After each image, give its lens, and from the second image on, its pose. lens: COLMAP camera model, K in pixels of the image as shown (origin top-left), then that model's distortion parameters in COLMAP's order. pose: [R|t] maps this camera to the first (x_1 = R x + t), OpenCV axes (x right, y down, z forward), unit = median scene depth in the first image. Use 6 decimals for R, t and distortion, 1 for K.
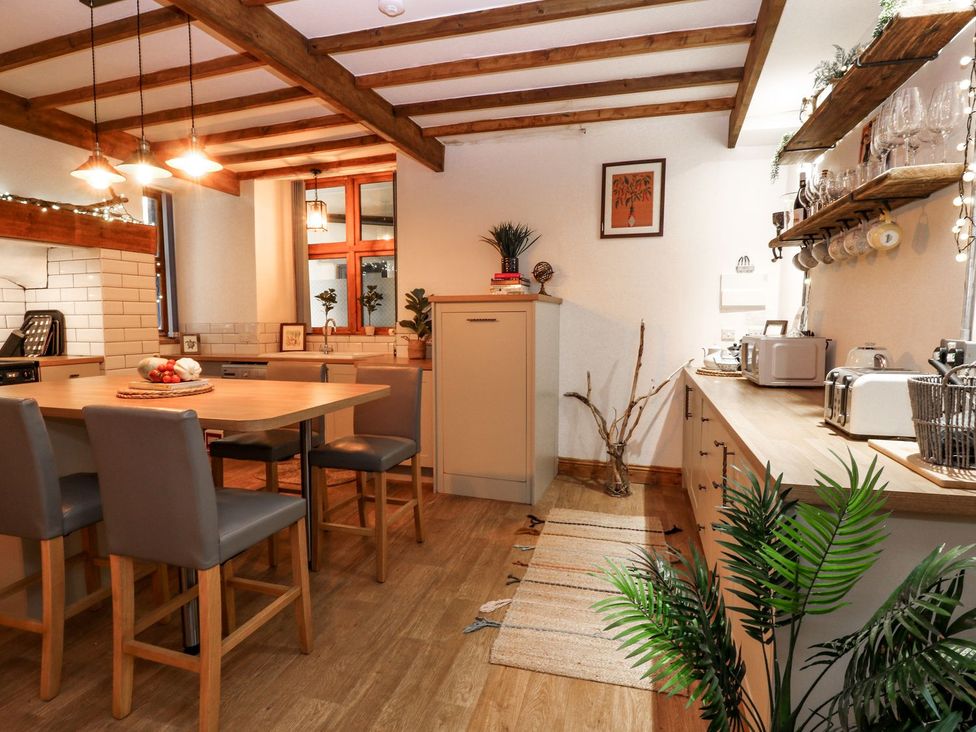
lens RADIAL K [[508.8, 0, 485.0], [0, 508.8, 362.7], [0, 0, 1]] dist [-0.001623, -0.011279]
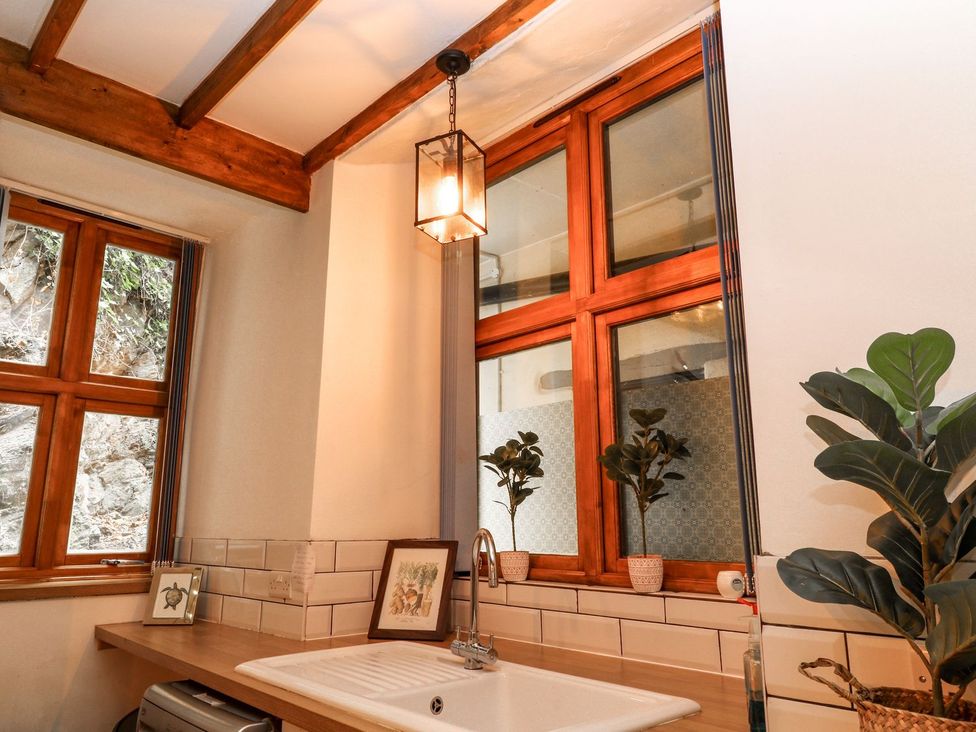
lens RADIAL K [[685.4, 0, 480.1], [0, 685.4, 365.7], [0, 0, 1]] dist [0.003708, 0.000416]
pose [[0.867545, -0.109833, -0.485080, -0.112421], [-0.041812, 0.955753, -0.291184, -0.058374], [0.495598, 0.272897, 0.824567, 0.619022]]
